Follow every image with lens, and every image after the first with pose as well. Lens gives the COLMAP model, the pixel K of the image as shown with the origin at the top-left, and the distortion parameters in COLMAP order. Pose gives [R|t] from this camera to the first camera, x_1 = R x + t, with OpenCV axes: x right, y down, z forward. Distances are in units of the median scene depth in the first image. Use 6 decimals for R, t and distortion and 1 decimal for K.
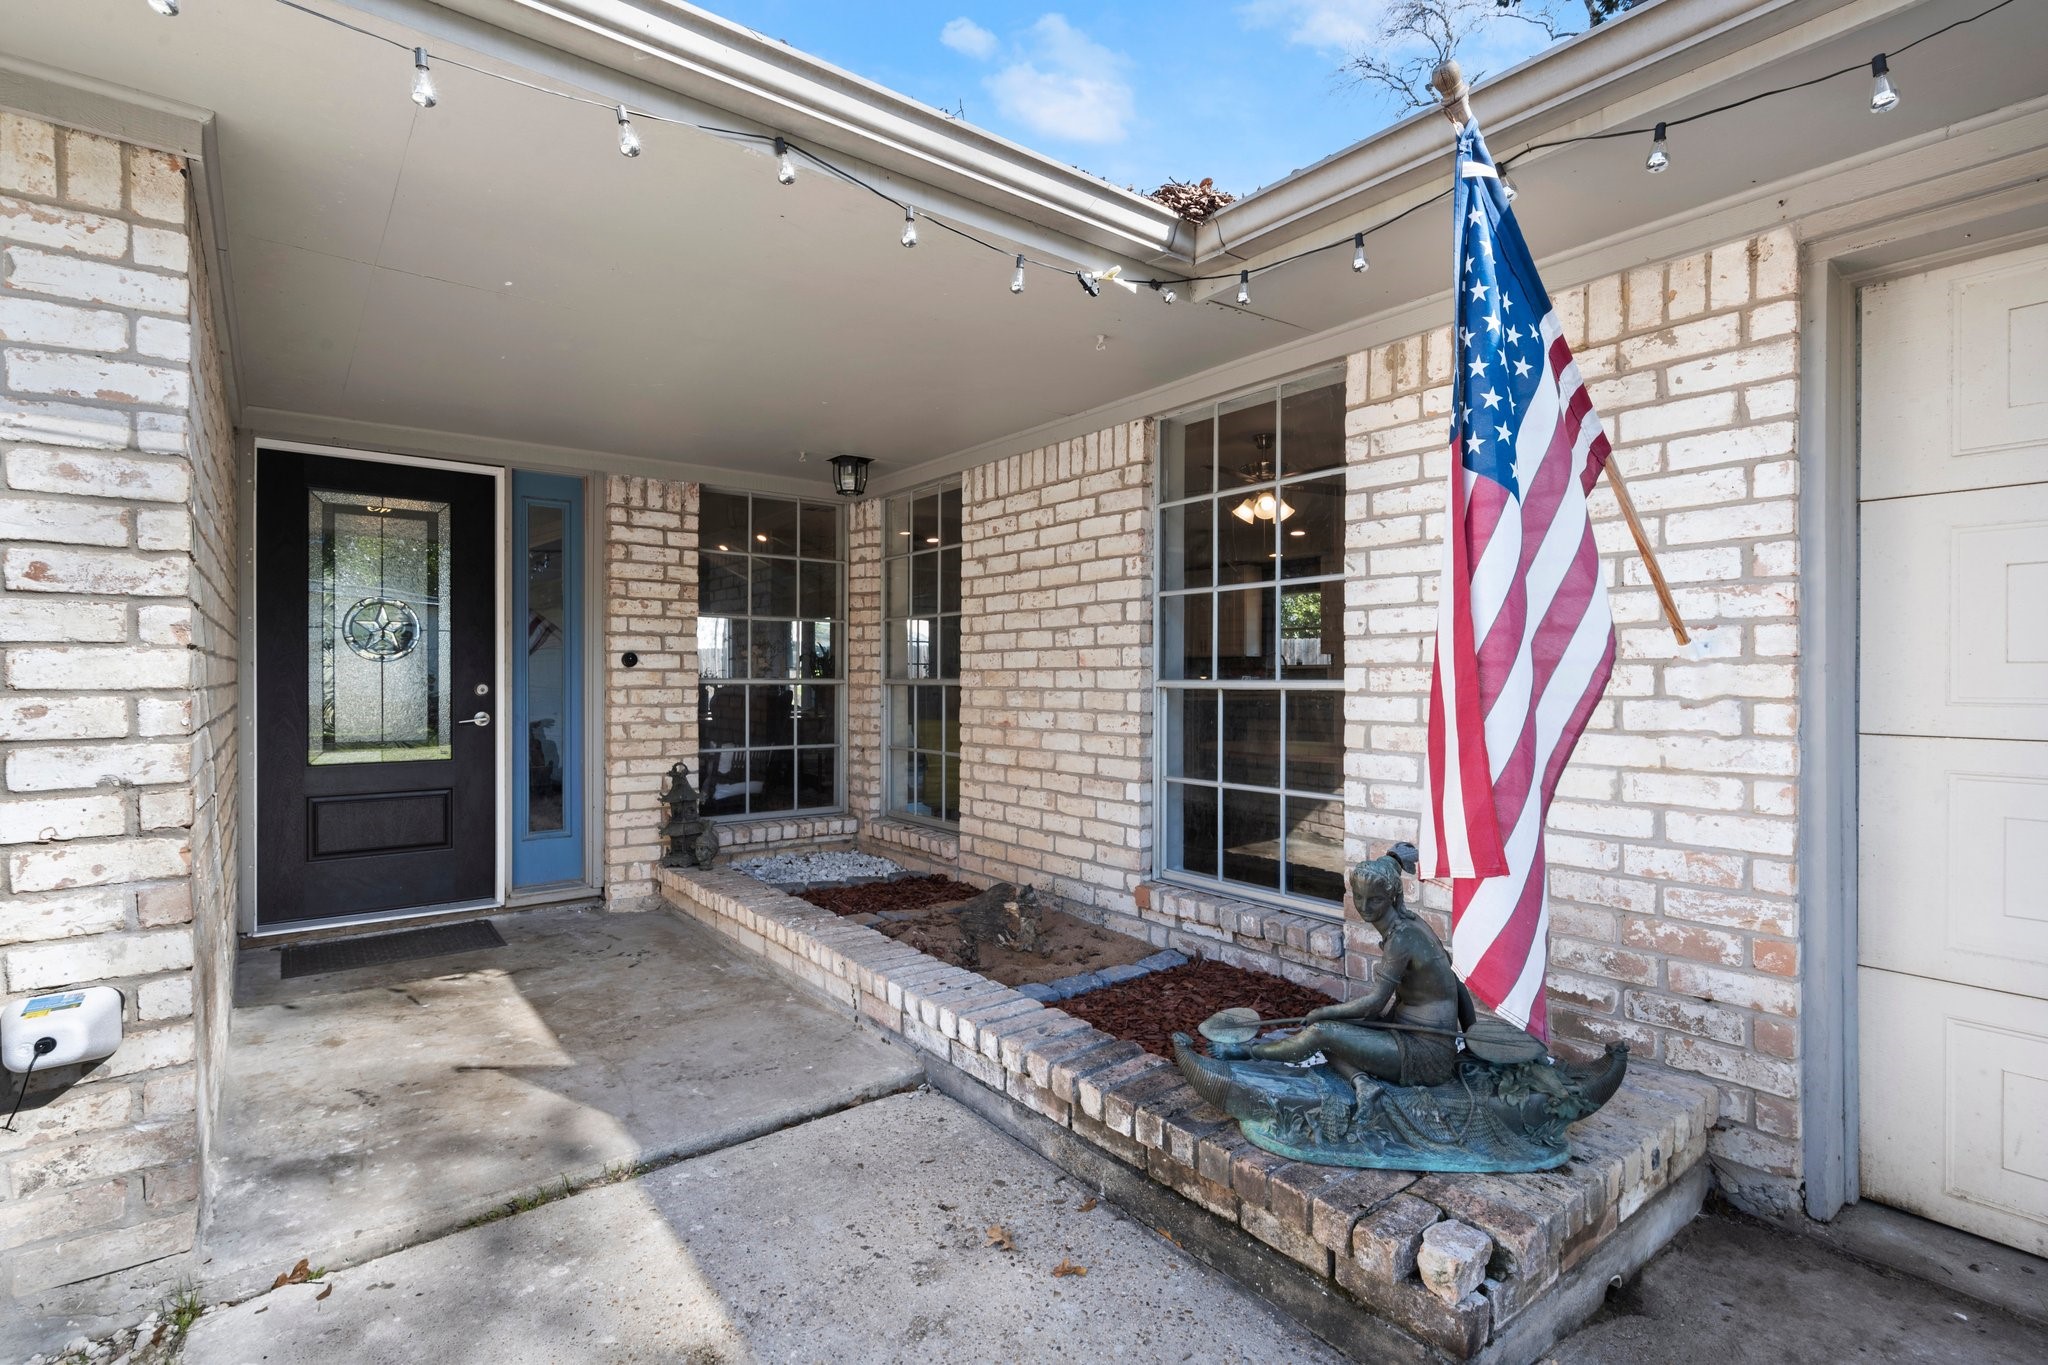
lens RADIAL K [[968.1, 0, 1025.4], [0, 968.1, 677.8], [0, 0, 1]] dist [-0.001970, 0.000479]
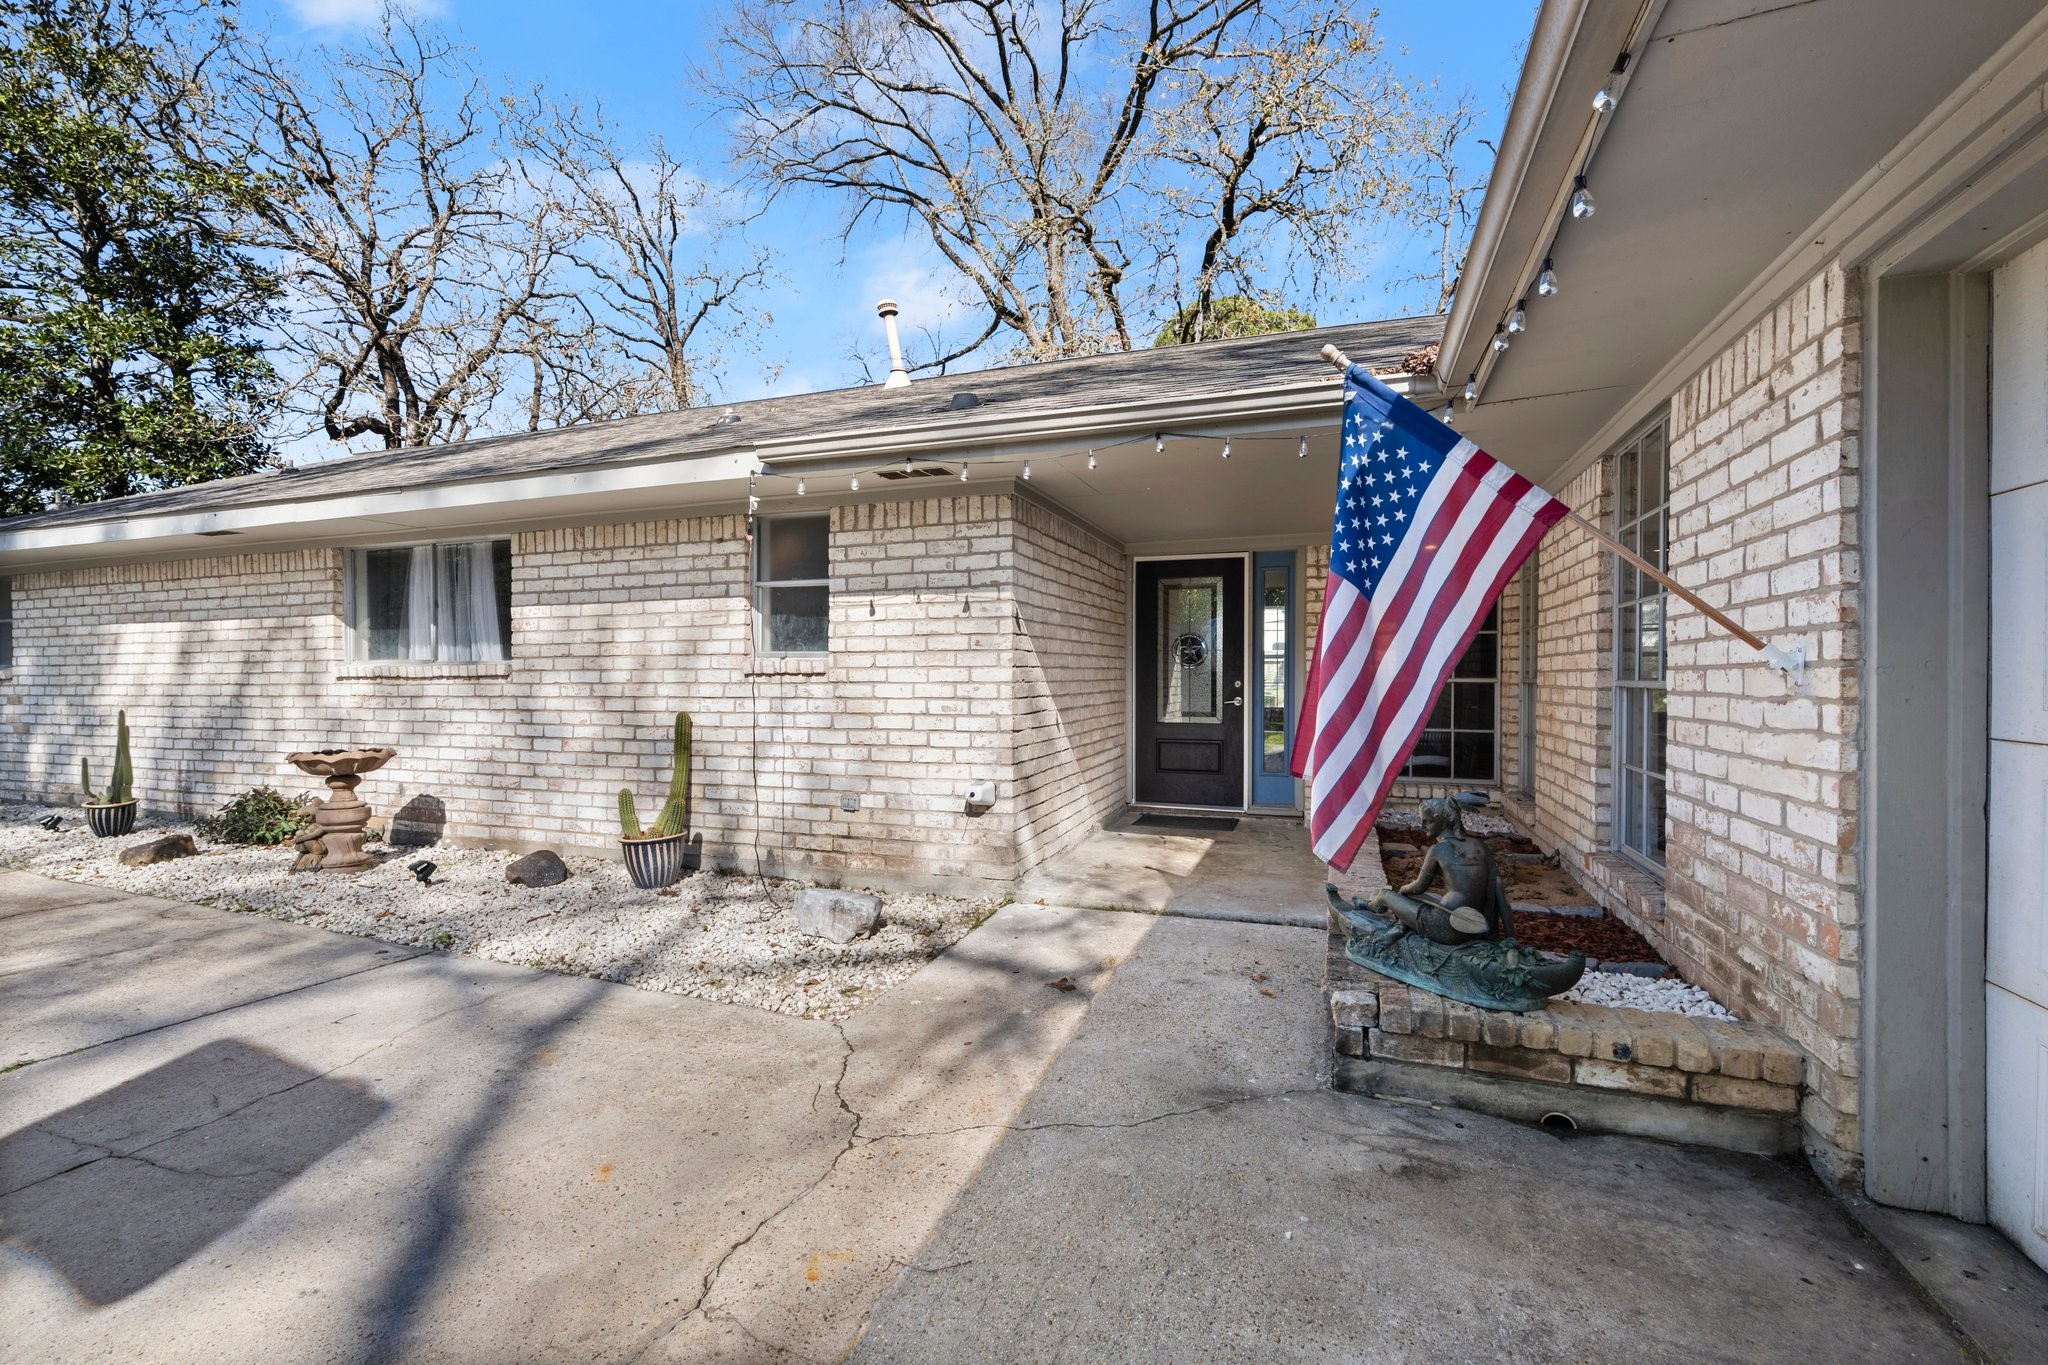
lens RADIAL K [[870.9, 0, 1024.3], [0, 870.9, 680.5], [0, 0, 1]] dist [-0.001477, -0.000261]
pose [[0.529654, 0.004658, -0.848201, 0.925573], [0.000068, 0.999985, 0.005534, -0.004189], [0.848214, -0.002989, 0.529646, -0.223789]]
